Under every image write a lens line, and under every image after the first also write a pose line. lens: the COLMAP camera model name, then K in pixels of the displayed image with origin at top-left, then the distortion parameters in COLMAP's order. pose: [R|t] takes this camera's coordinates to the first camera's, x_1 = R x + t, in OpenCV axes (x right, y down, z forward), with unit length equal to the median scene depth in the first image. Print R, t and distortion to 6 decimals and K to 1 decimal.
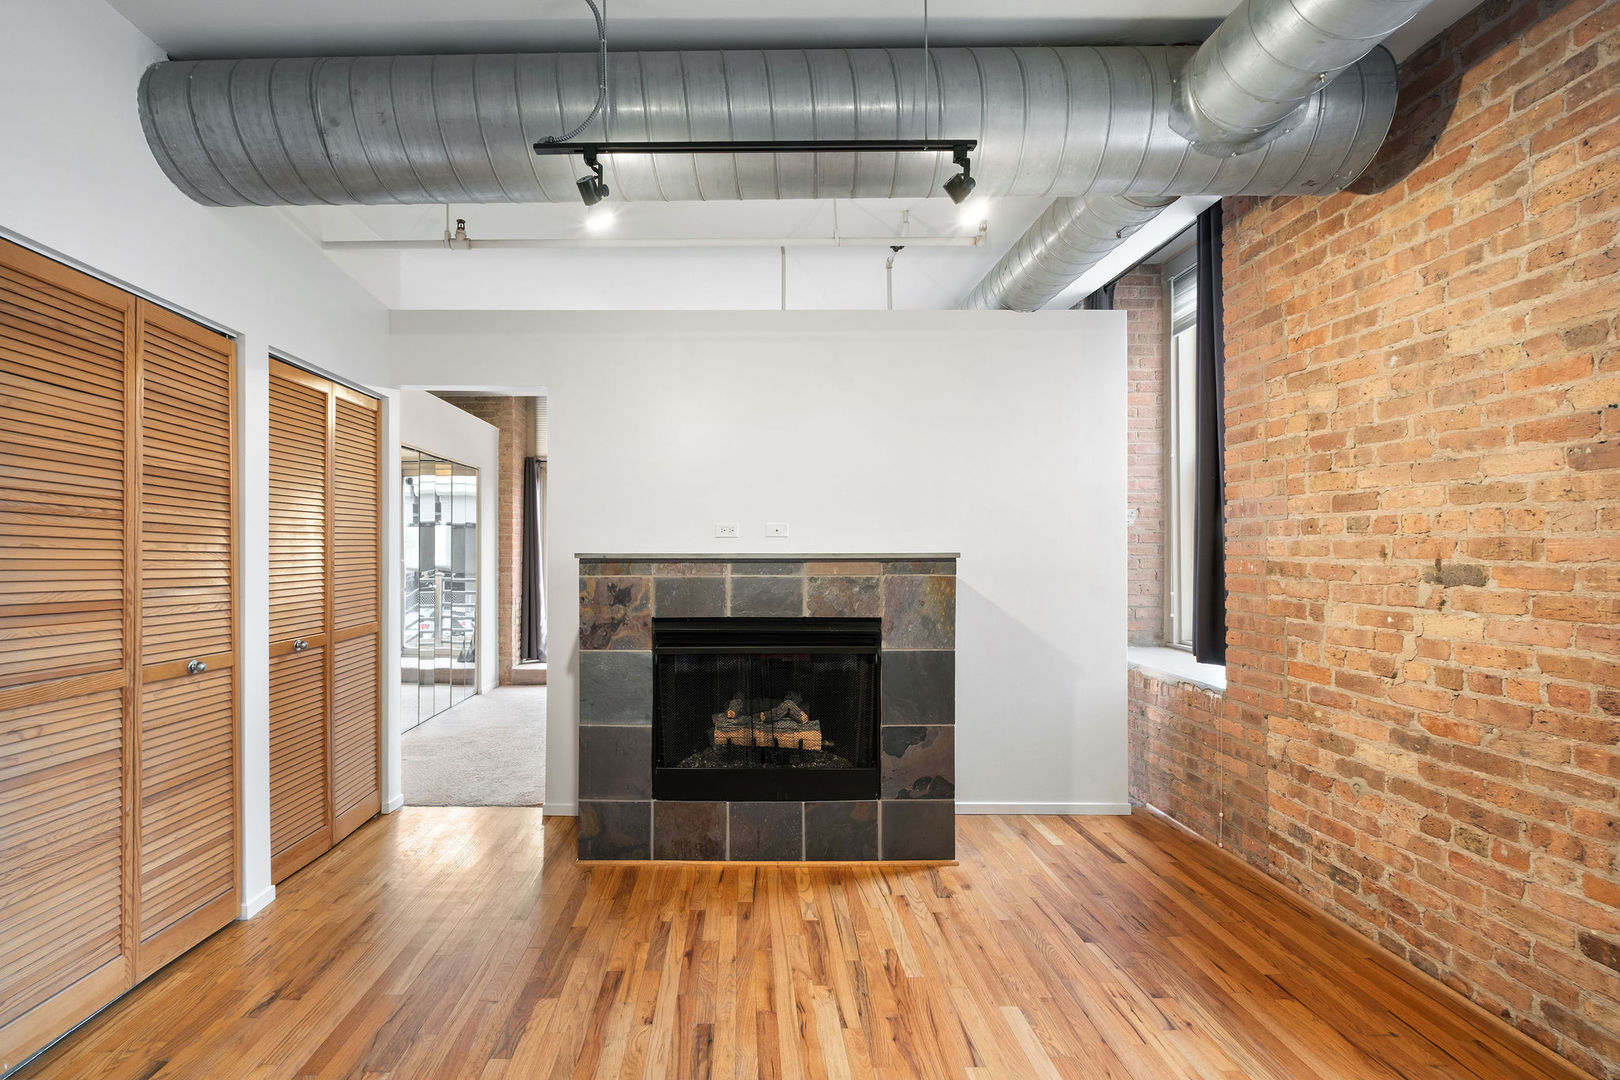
lens RADIAL K [[736.5, 0, 733.8], [0, 736.5, 545.7], [0, 0, 1]] dist [-0.010567, 0.000184]
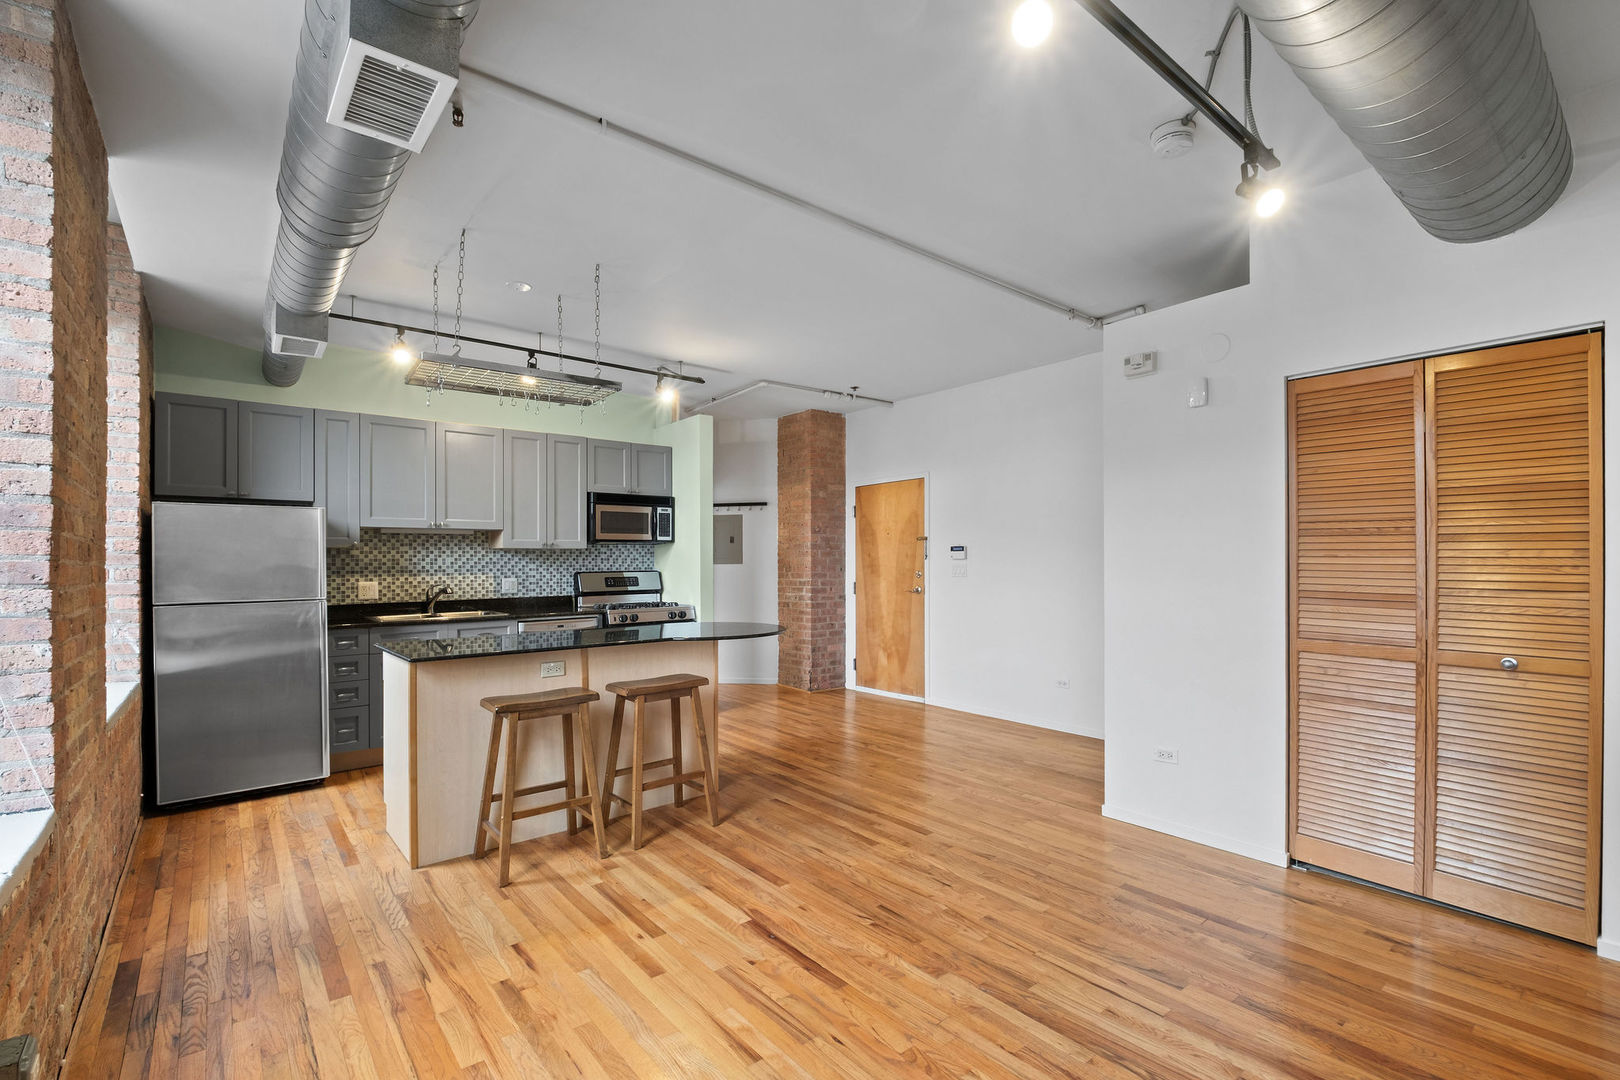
lens RADIAL K [[713.7, 0, 796.4], [0, 713.7, 560.6], [0, 0, 1]] dist [0.002591, -0.005568]
pose [[-0.776332, 0.006167, -0.630294, 0.632249], [0.015024, 0.999849, -0.008723, 0.004914], [0.630145, -0.016241, -0.776308, 0.988644]]
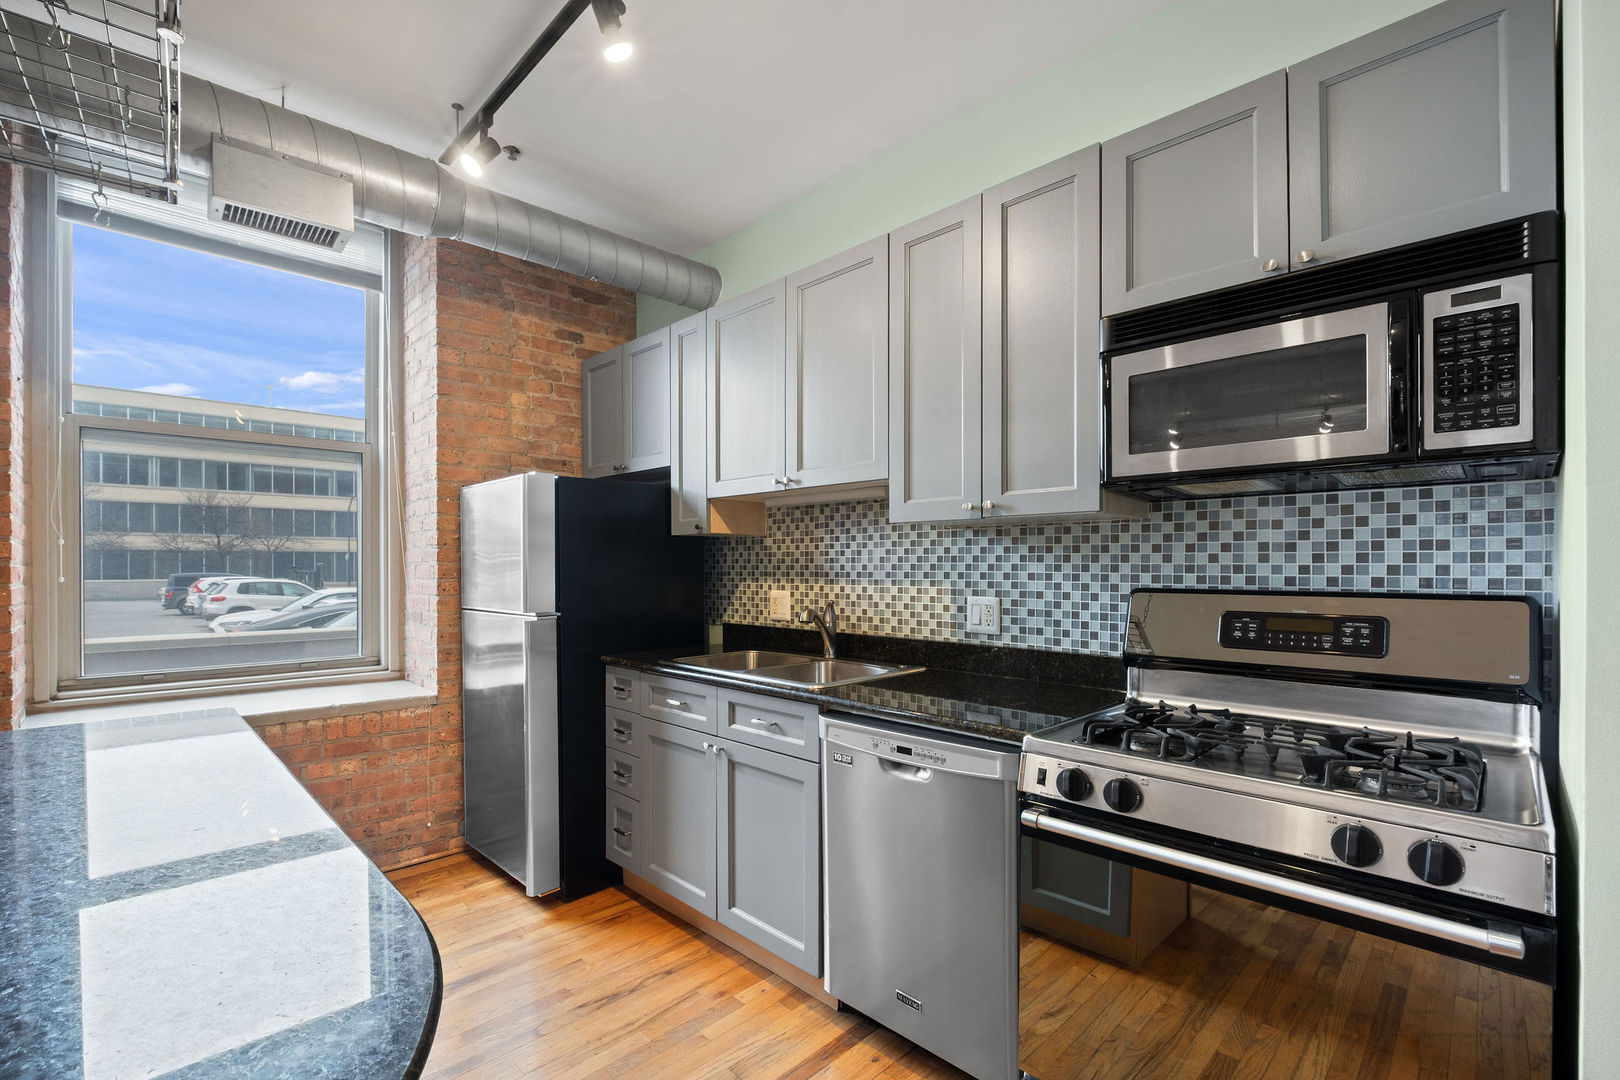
lens RADIAL K [[713.7, 0, 809.0], [0, 713.7, 571.7], [0, 0, 1]] dist [0.002591, -0.005568]
pose [[-0.704375, -0.005729, 0.709805, -0.490906], [-0.003793, 0.999984, 0.004308, -0.007058], [-0.709818, 0.000342, -0.704385, -0.414595]]
